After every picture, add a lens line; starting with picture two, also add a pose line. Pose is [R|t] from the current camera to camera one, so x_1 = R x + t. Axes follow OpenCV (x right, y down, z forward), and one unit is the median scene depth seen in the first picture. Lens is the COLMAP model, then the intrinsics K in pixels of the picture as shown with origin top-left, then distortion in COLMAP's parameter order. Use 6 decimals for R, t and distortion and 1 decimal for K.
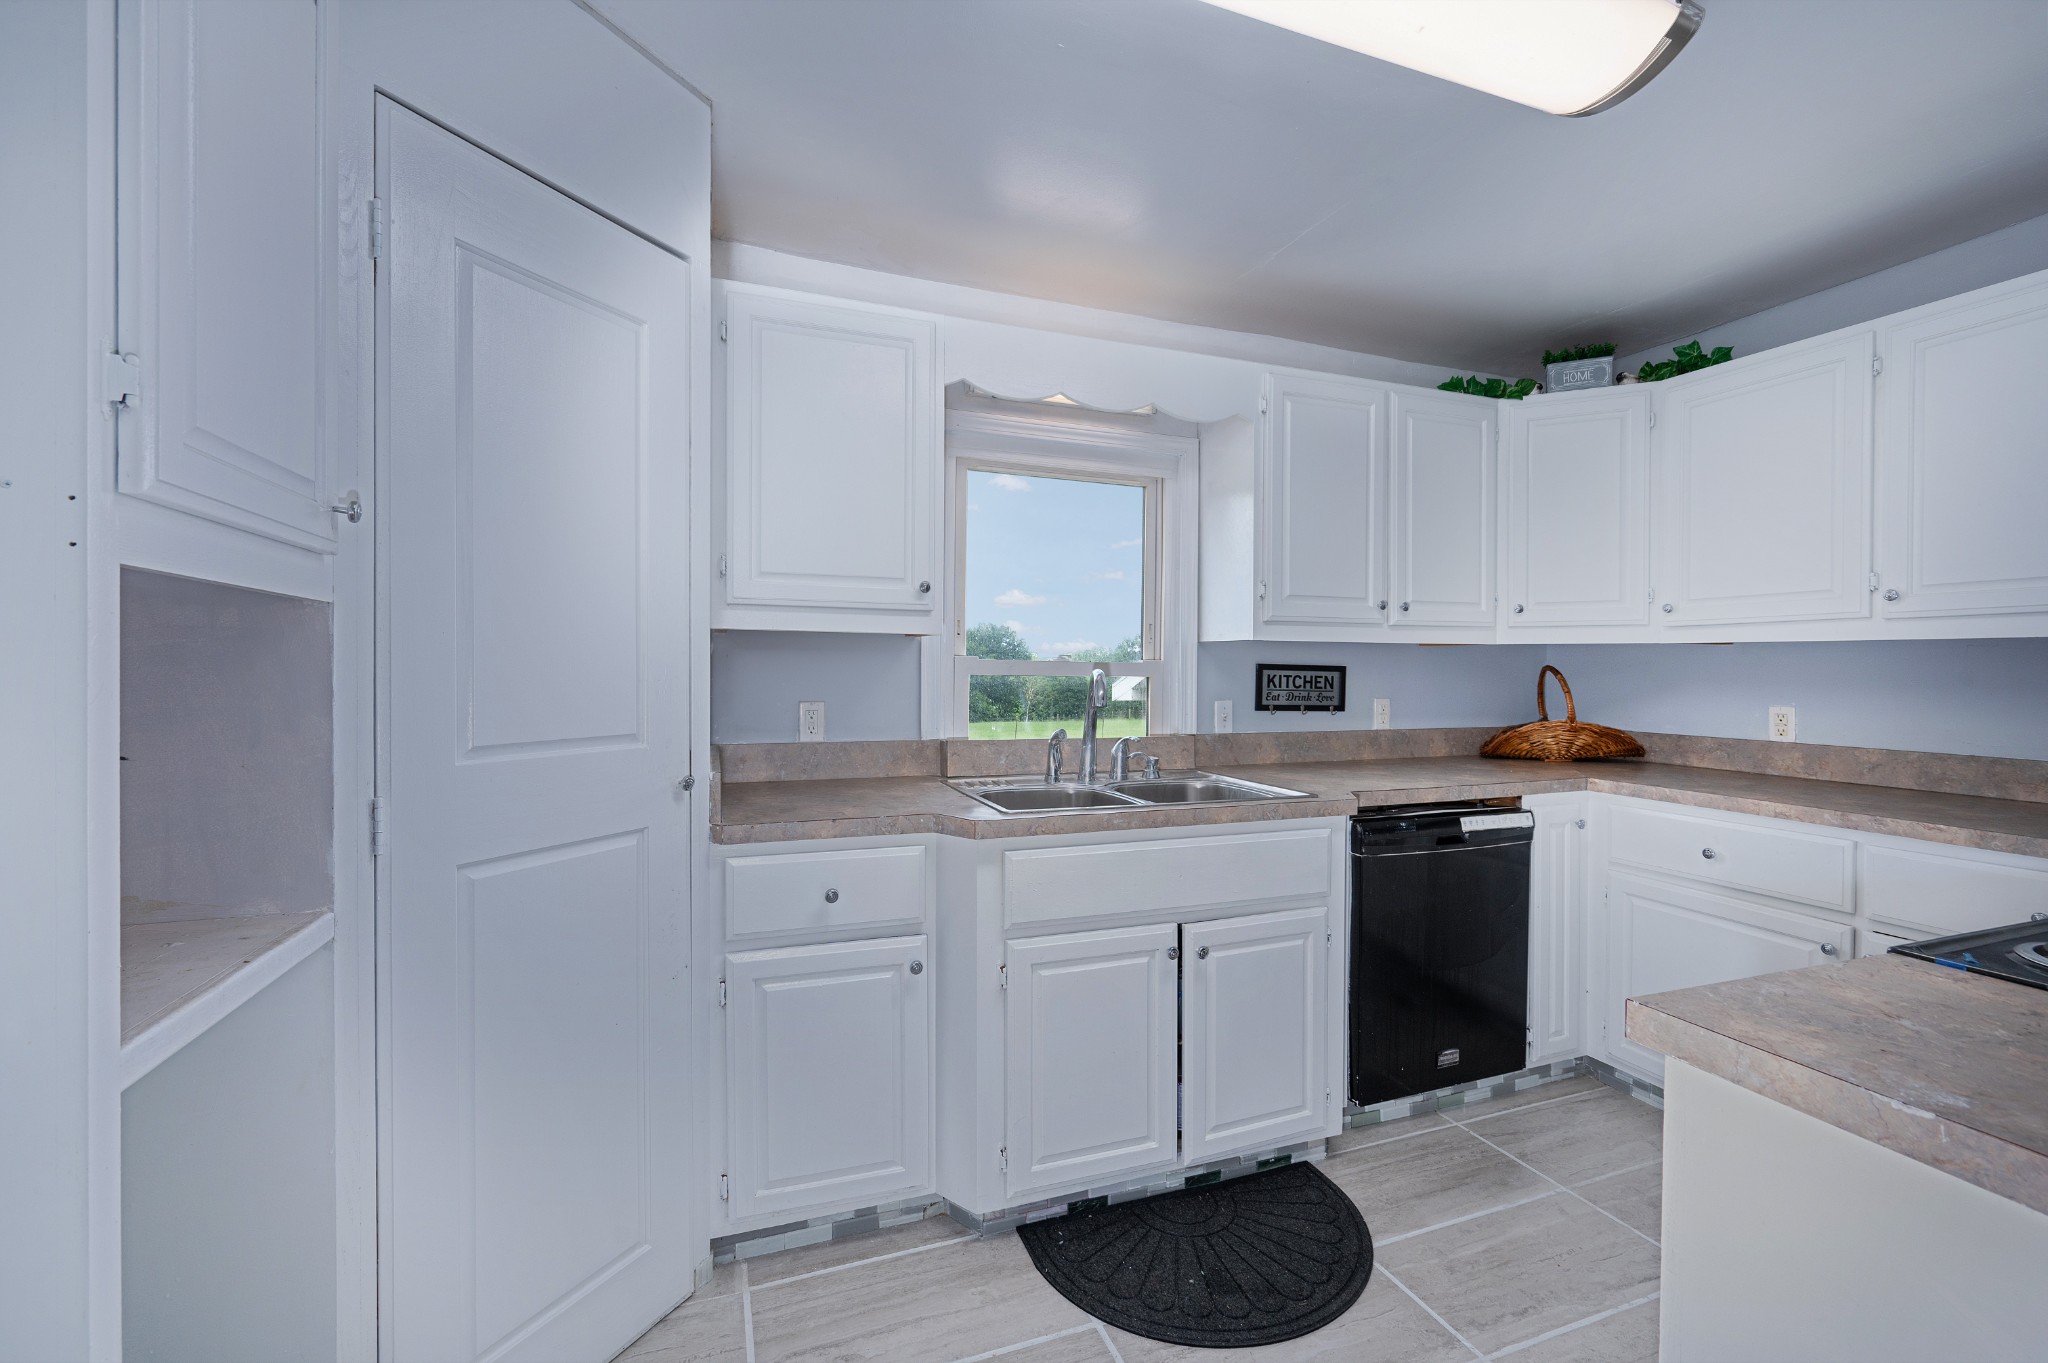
lens RADIAL K [[865.2, 0, 1031.1], [0, 865.2, 685.0], [0, 0, 1]] dist [0.000154, 0.000049]
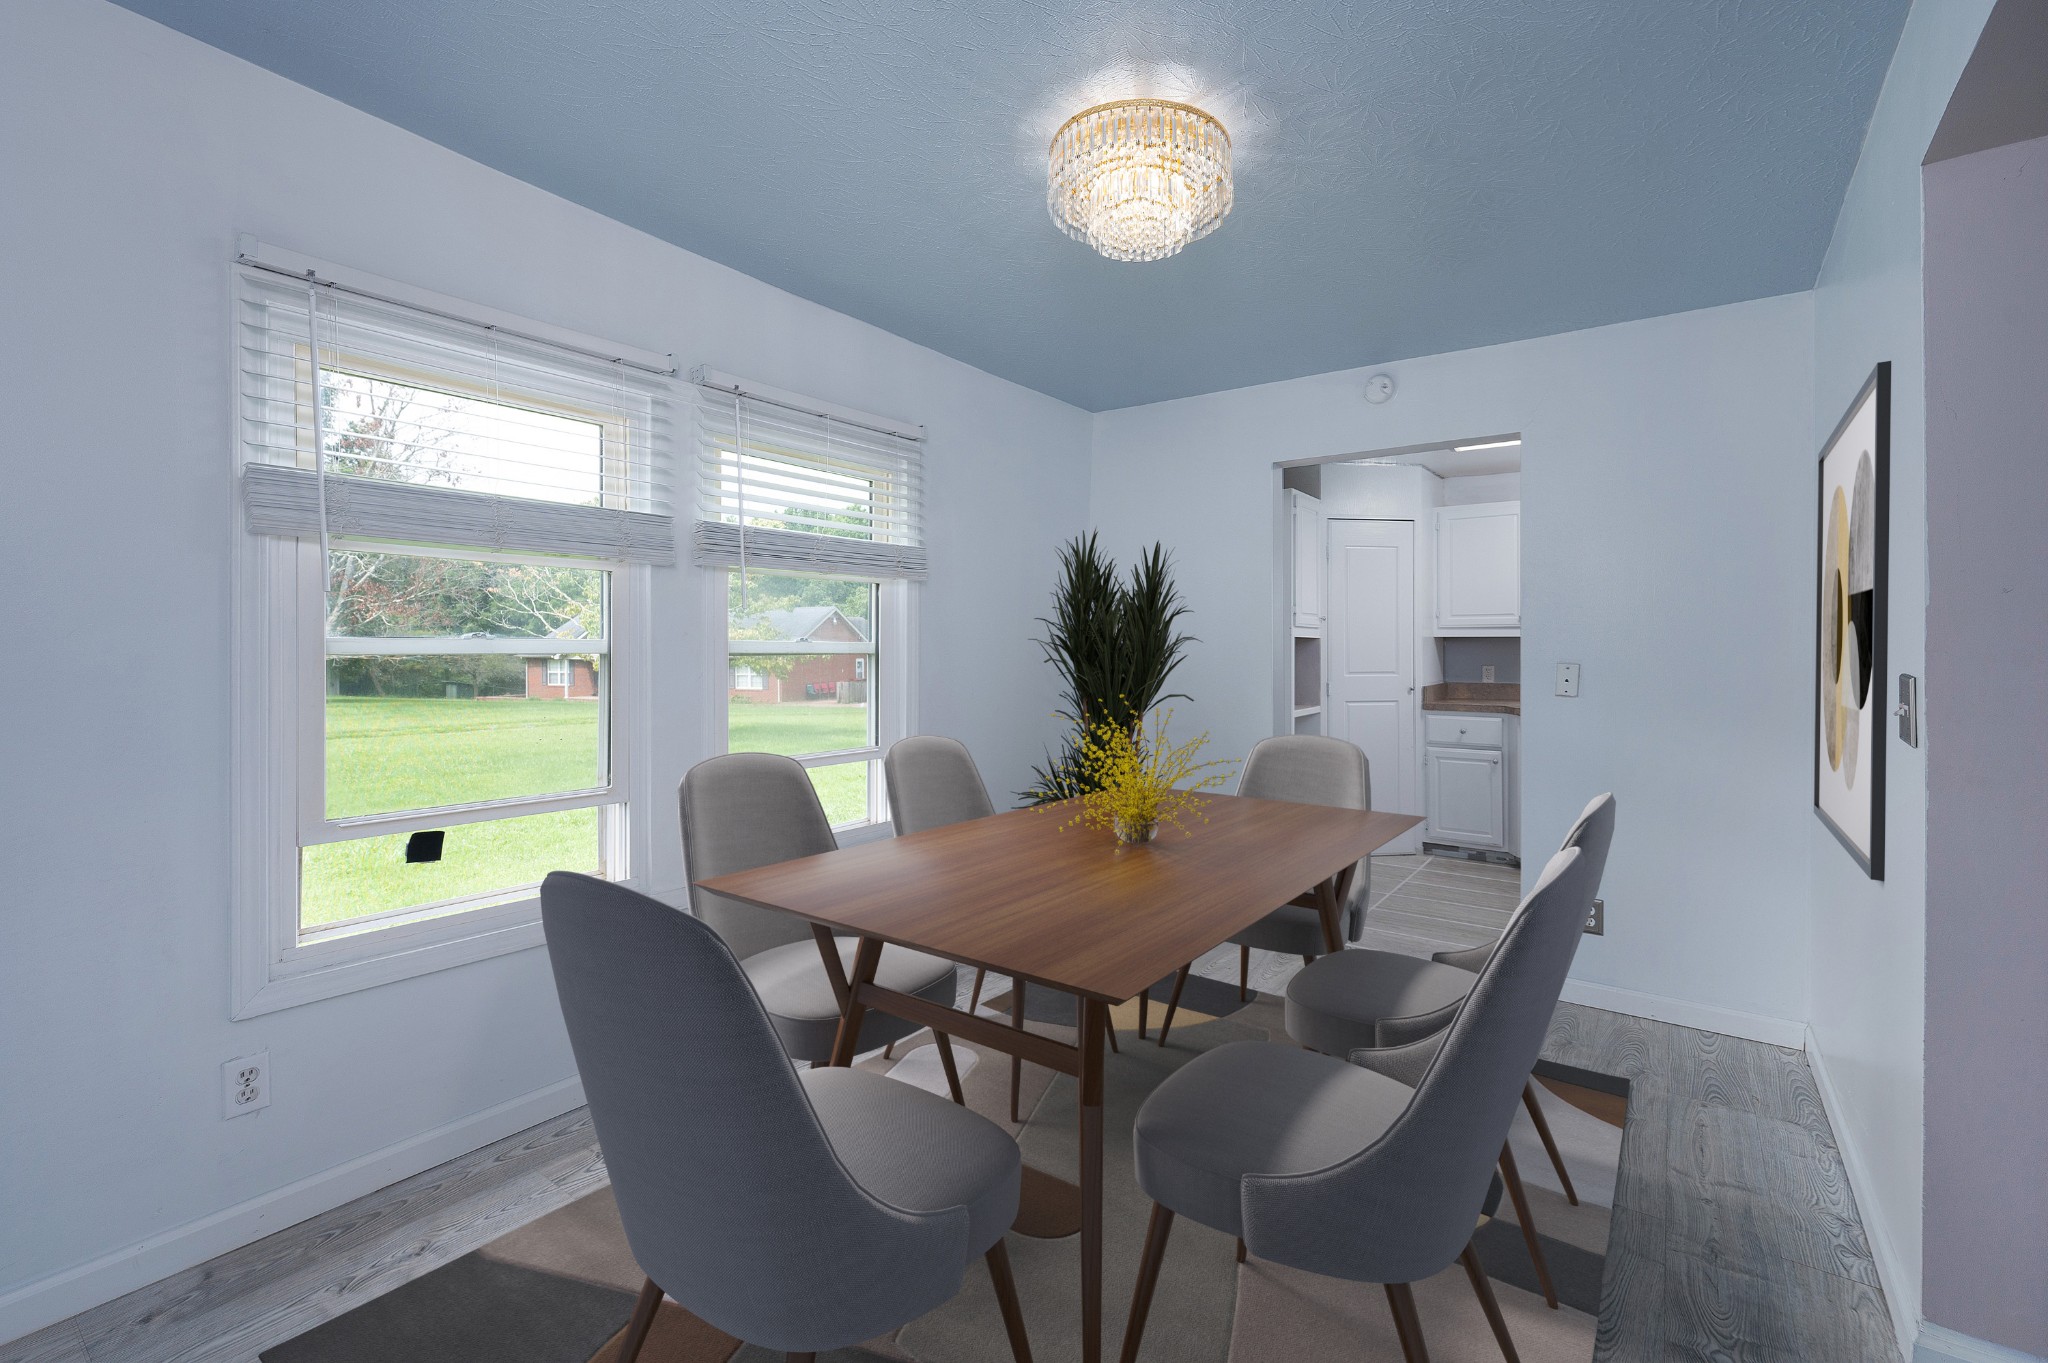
lens RADIAL K [[865.2, 0, 1028.7], [0, 865.2, 672.4], [0, 0, 1]] dist [0.000154, 0.000049]
pose [[0.531146, 0.011066, -0.847208, 1.443925], [0.000624, 0.999909, 0.013452, 0.005918], [0.847280, -0.007674, 0.531091, -1.757525]]
